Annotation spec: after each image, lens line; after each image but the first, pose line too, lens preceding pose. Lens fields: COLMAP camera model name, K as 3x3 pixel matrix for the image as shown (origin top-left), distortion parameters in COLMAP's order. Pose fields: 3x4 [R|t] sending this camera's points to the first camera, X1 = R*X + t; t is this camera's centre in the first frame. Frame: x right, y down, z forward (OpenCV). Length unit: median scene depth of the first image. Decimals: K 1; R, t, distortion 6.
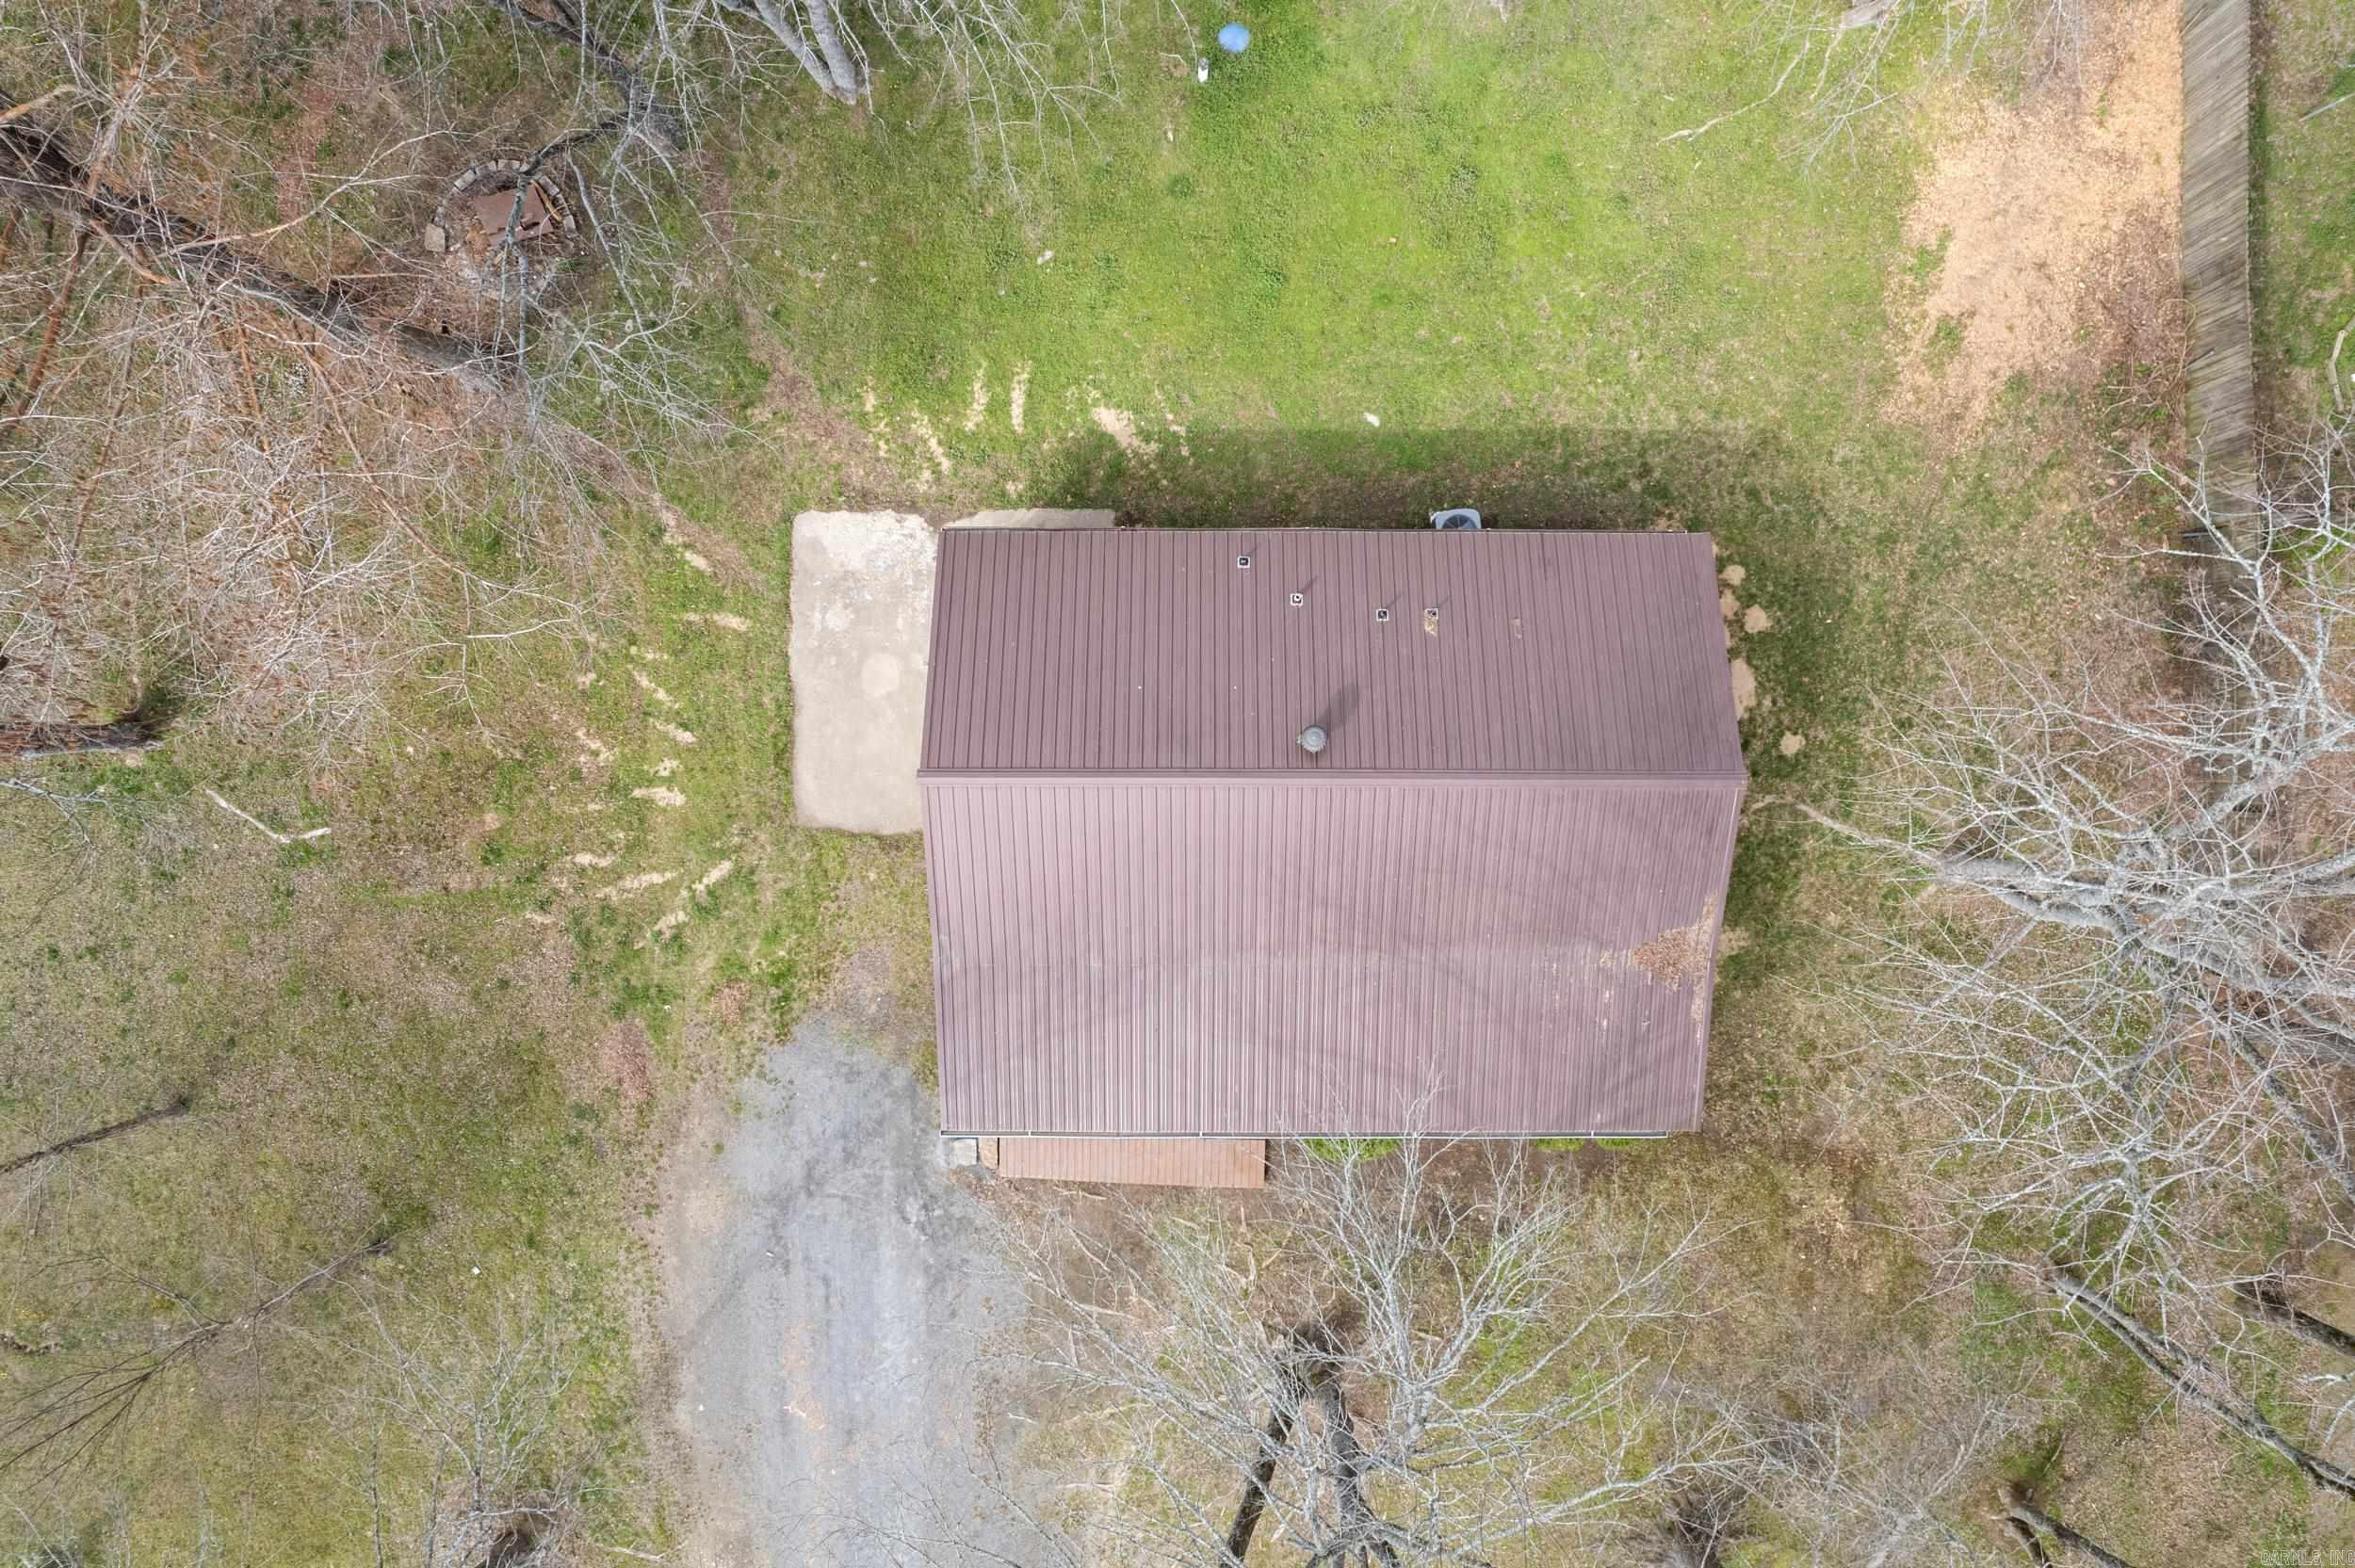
lens RADIAL K [[1518.1, 0, 1186.5], [0, 1518.1, 769.2], [0, 0, 1]] dist [-0.078576, 0.074343]
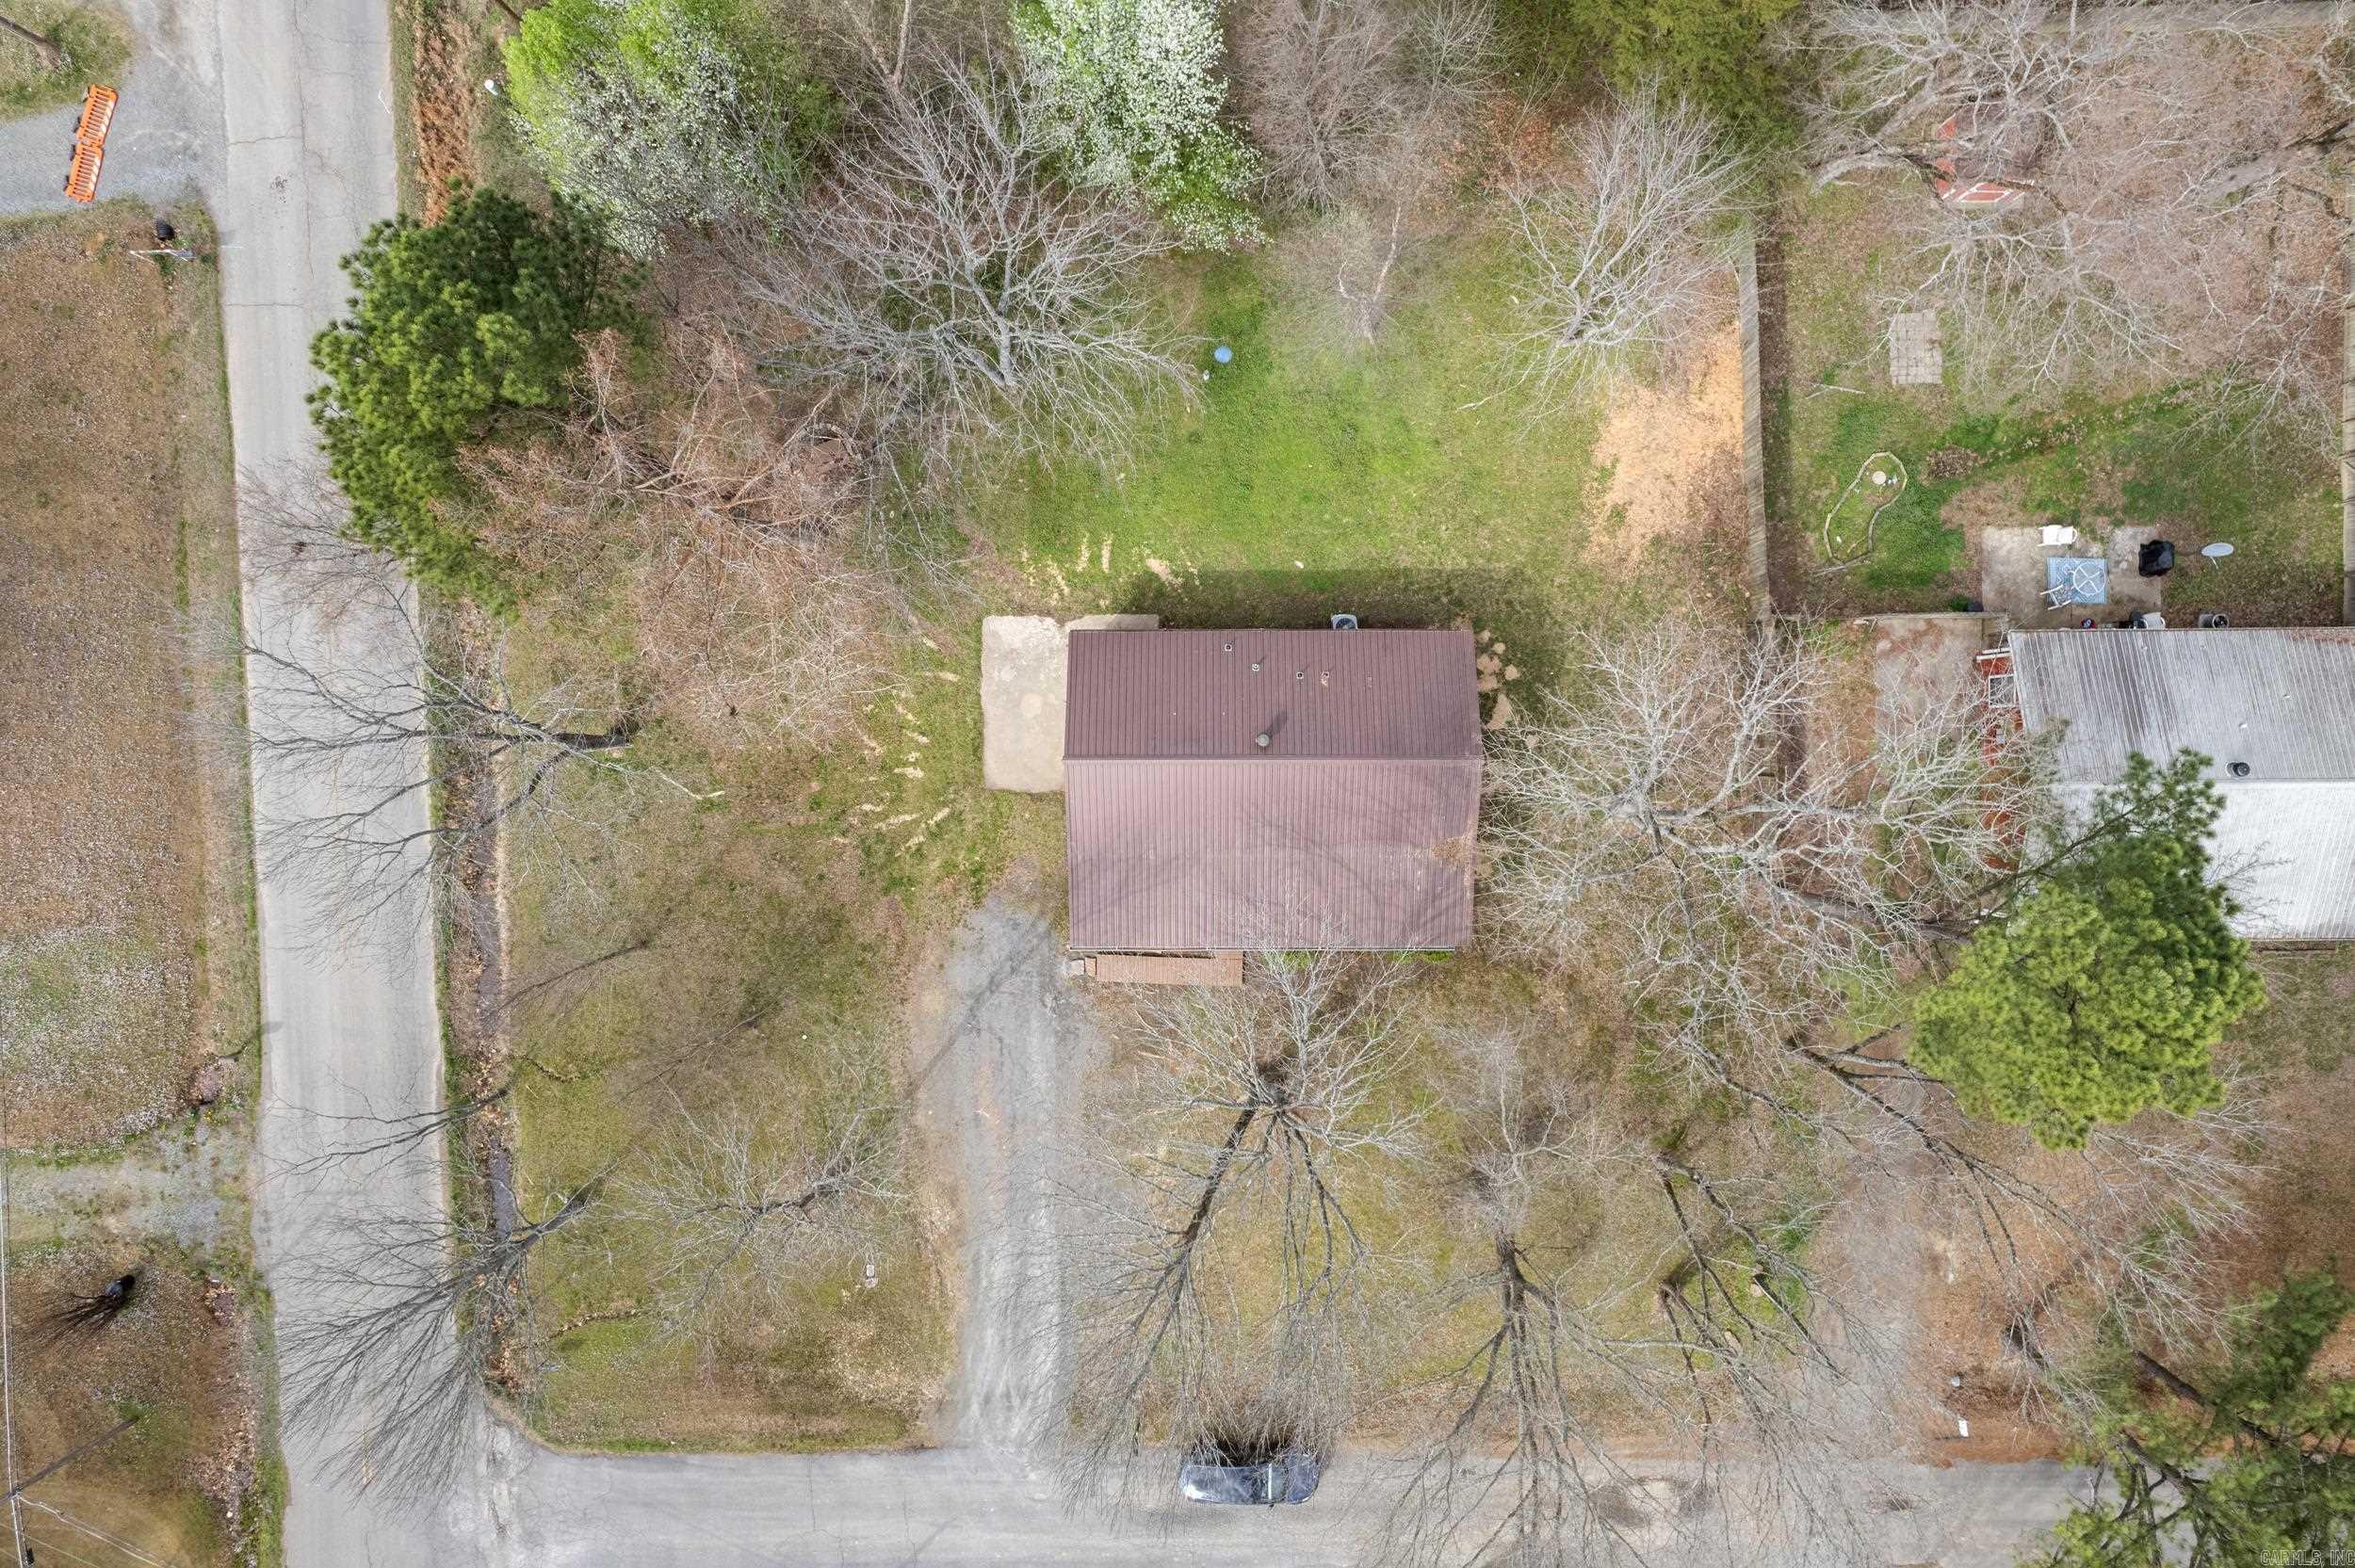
lens RADIAL K [[1518.1, 0, 1186.5], [0, 1518.1, 769.2], [0, 0, 1]] dist [-0.078576, 0.074343]
pose [[0.999977, -0.004473, -0.005065, -0.005599], [0.004486, 0.999987, 0.002531, 0.011030], [0.005054, -0.002554, 0.999984, -0.834092]]
